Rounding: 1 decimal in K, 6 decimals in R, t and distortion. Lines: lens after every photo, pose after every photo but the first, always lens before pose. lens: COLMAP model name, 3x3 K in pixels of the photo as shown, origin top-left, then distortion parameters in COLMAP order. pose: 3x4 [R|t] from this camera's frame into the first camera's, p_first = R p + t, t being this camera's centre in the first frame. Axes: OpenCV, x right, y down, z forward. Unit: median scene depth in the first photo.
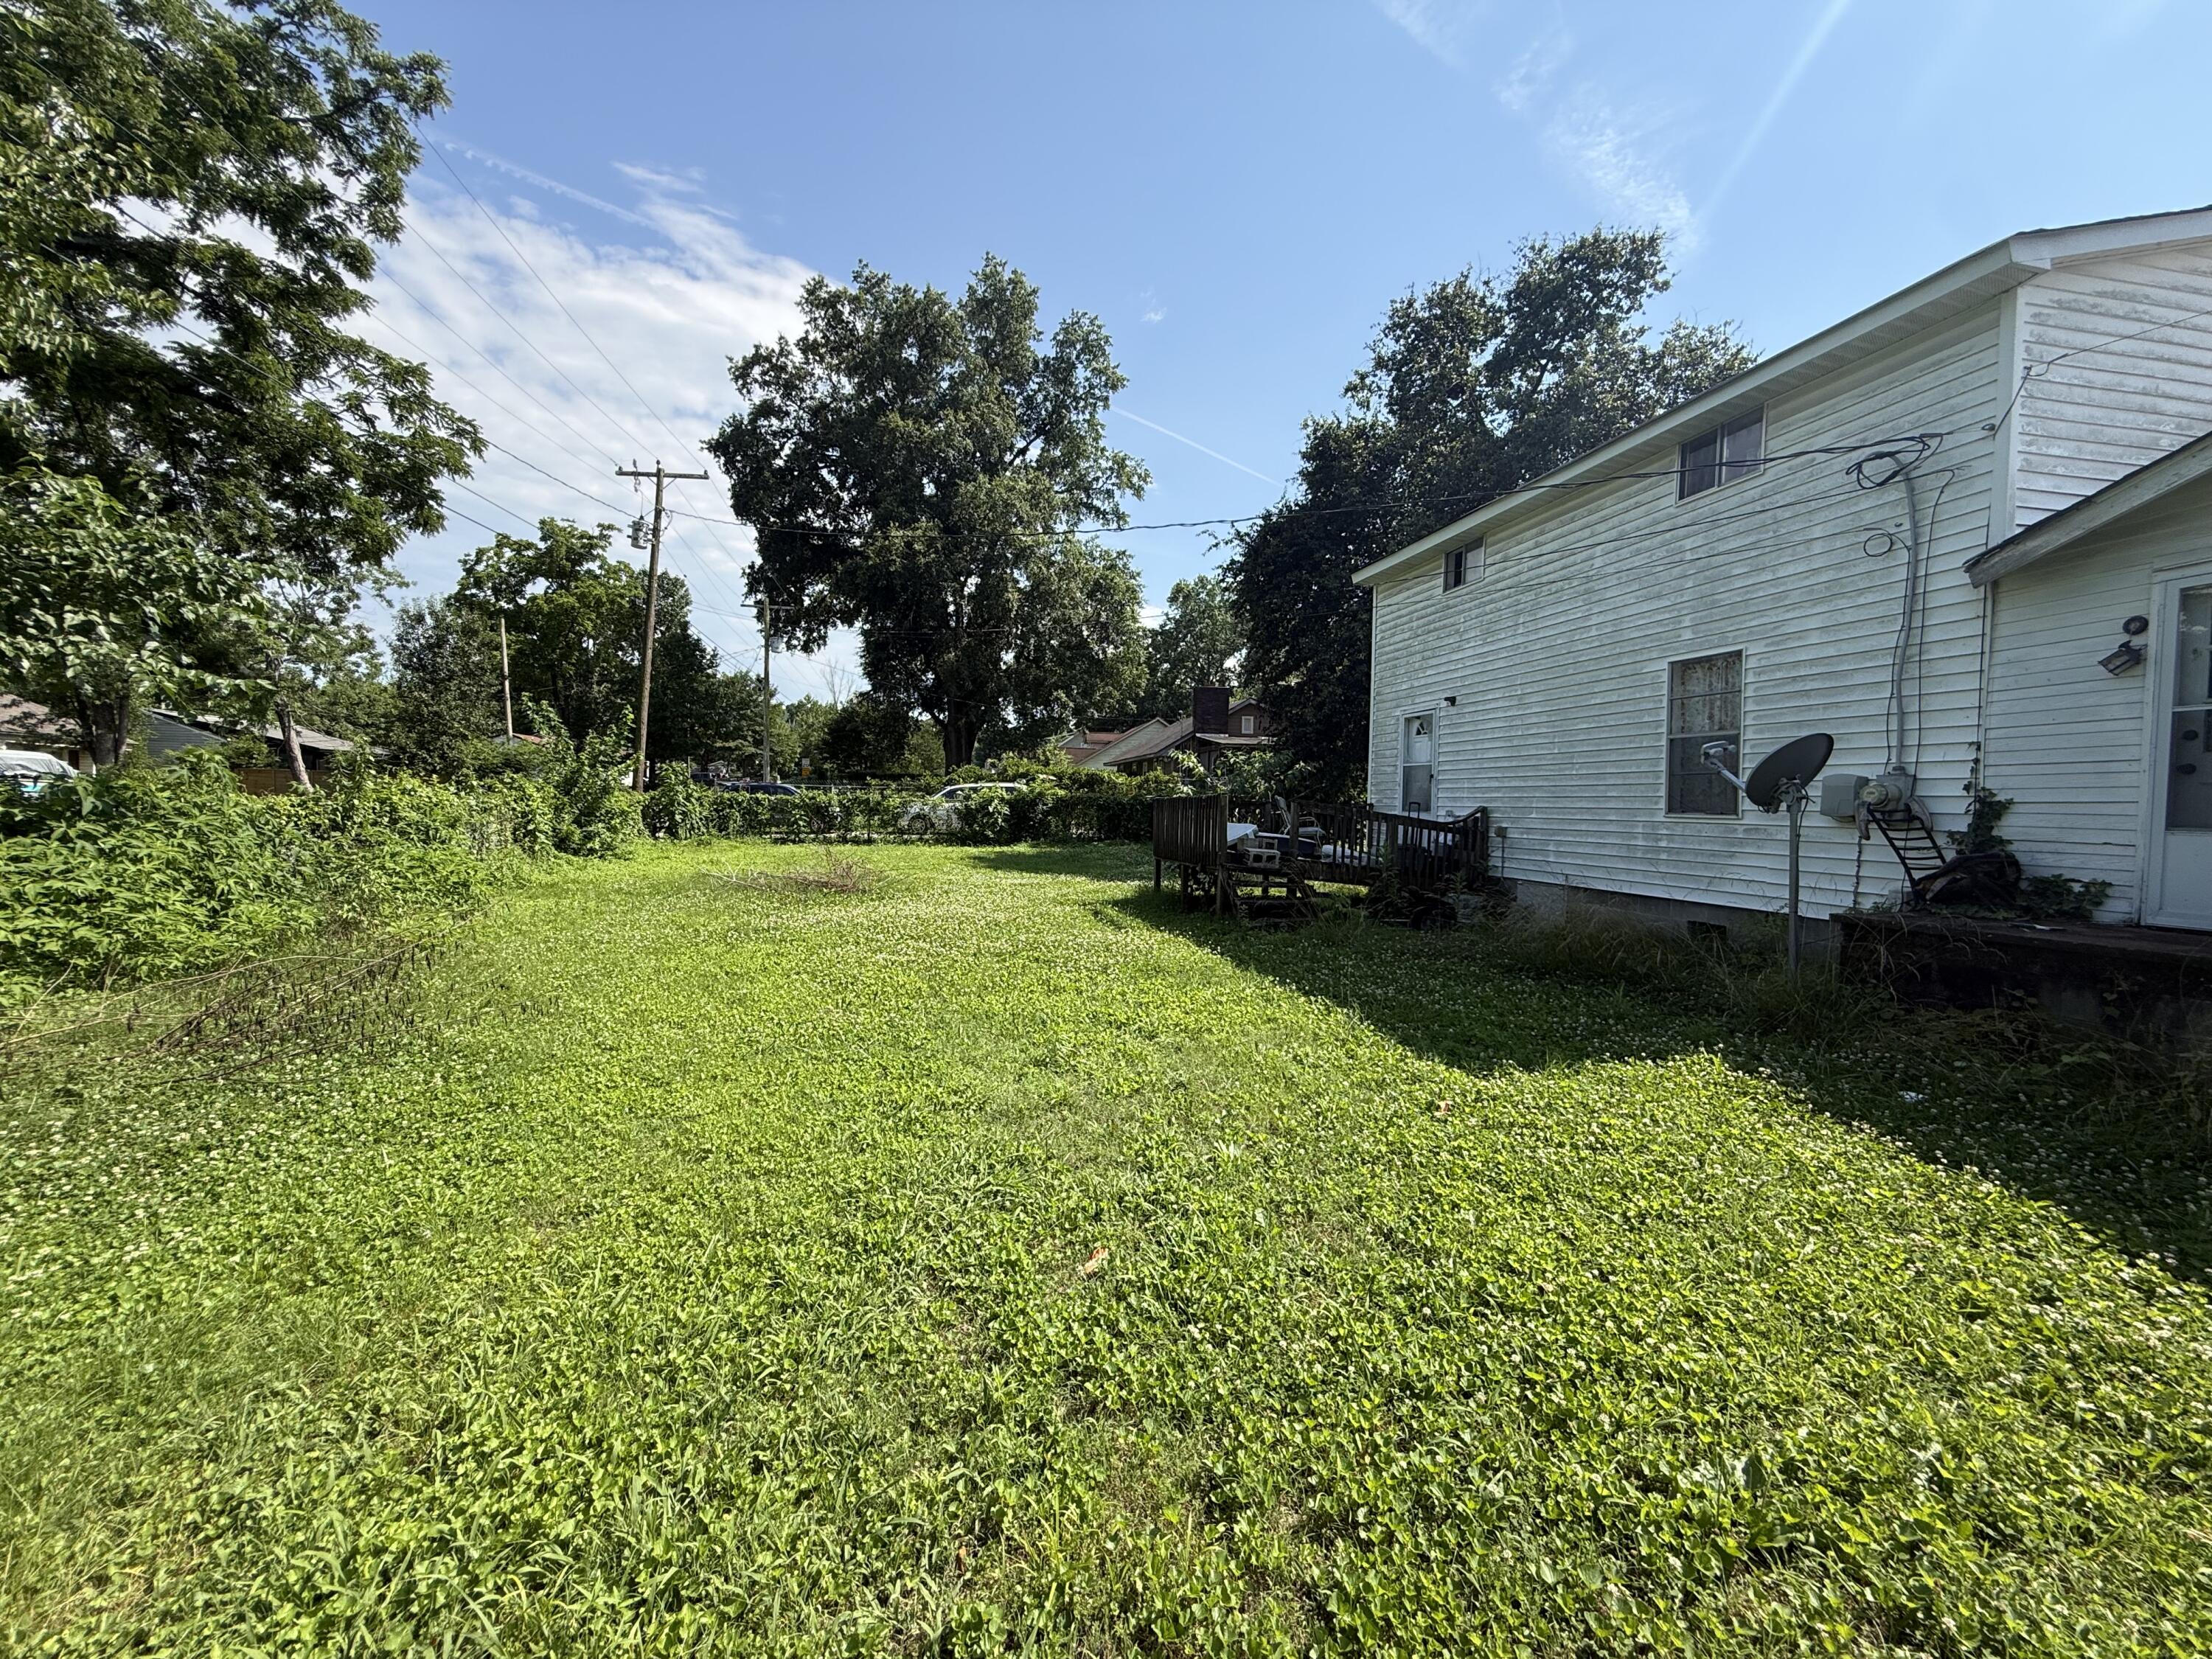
lens RADIAL K [[885.3, 0, 1101.7], [0, 885.3, 827.0], [0, 0, 1]] dist [0.001756, 0.000136]
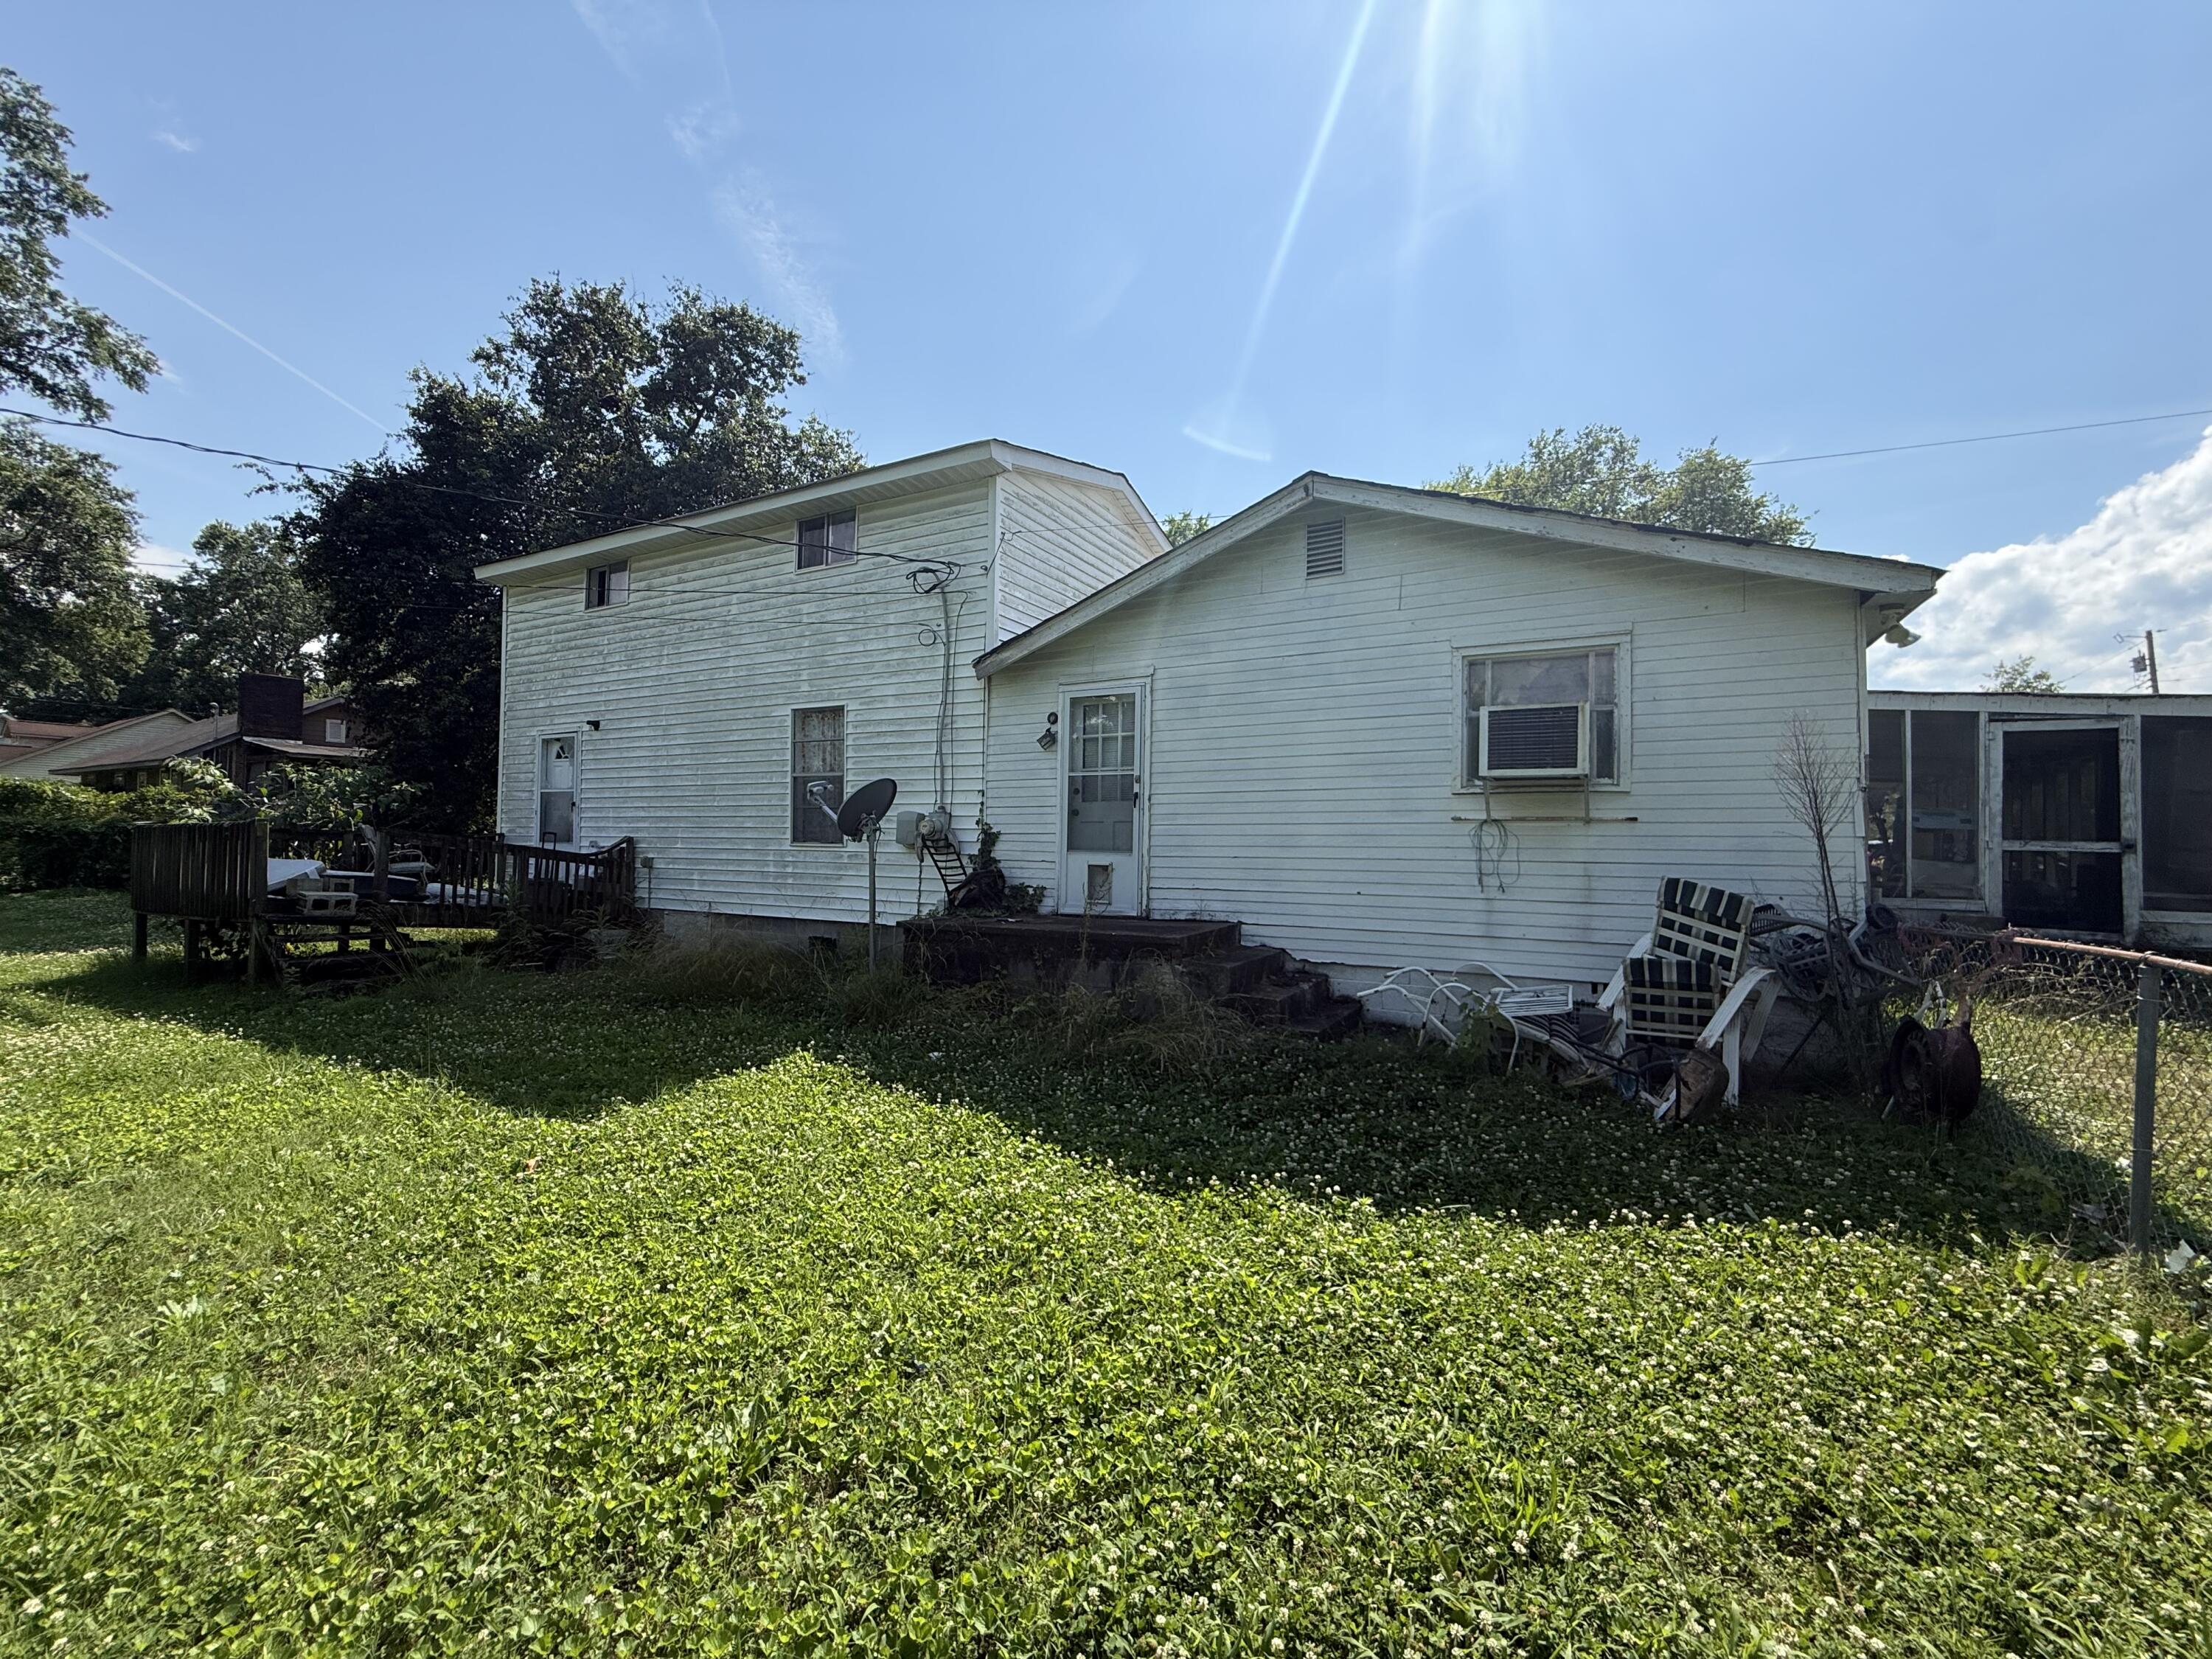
lens RADIAL K [[885.3, 0, 1101.3], [0, 885.3, 827.5], [0, 0, 1]] dist [0.001756, 0.000136]
pose [[0.646927, 0.005477, 0.762532, 0.045732], [0.019507, 0.999528, -0.023729, -0.000078], [-0.762302, 0.030226, 0.646515, -0.038545]]
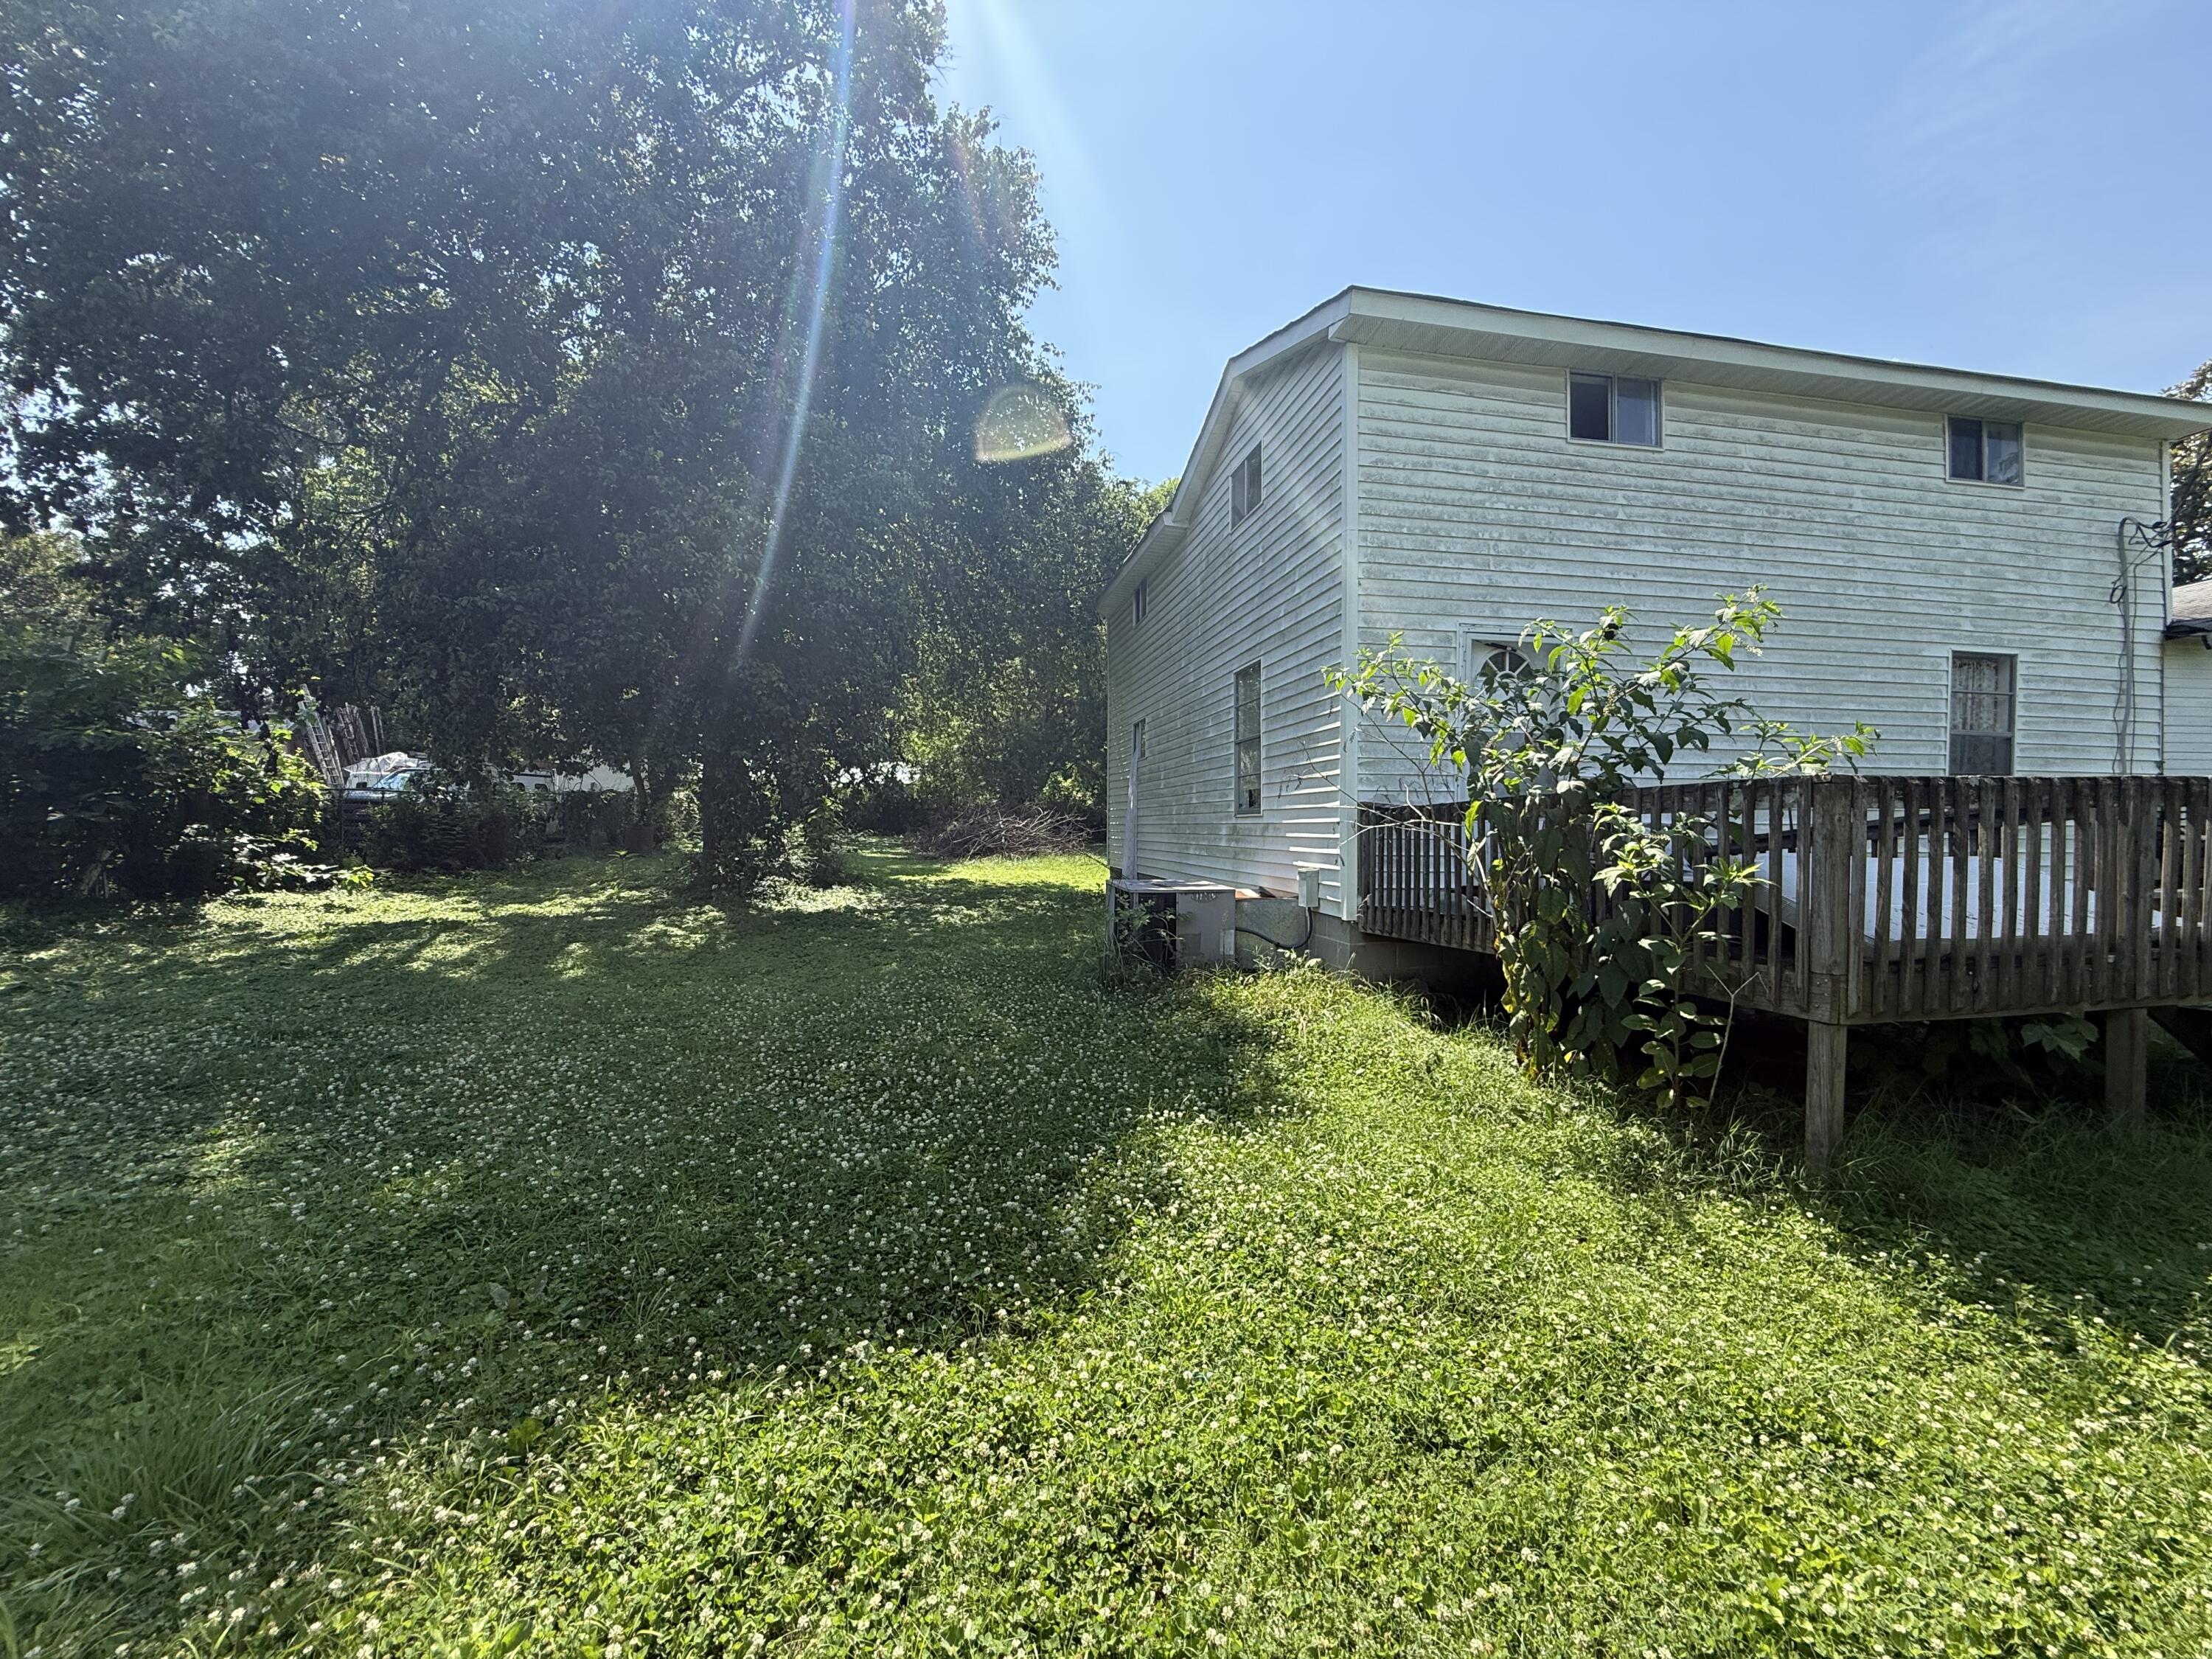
lens RADIAL K [[885.3, 0, 1114.2], [0, 885.3, 831.7], [0, 0, 1]] dist [0.001756, 0.000136]
pose [[0.007517, -0.010174, 0.999920, -0.374708], [0.027576, 0.999570, 0.009963, -0.043701], [-0.999591, 0.027499, 0.007794, 2.497042]]
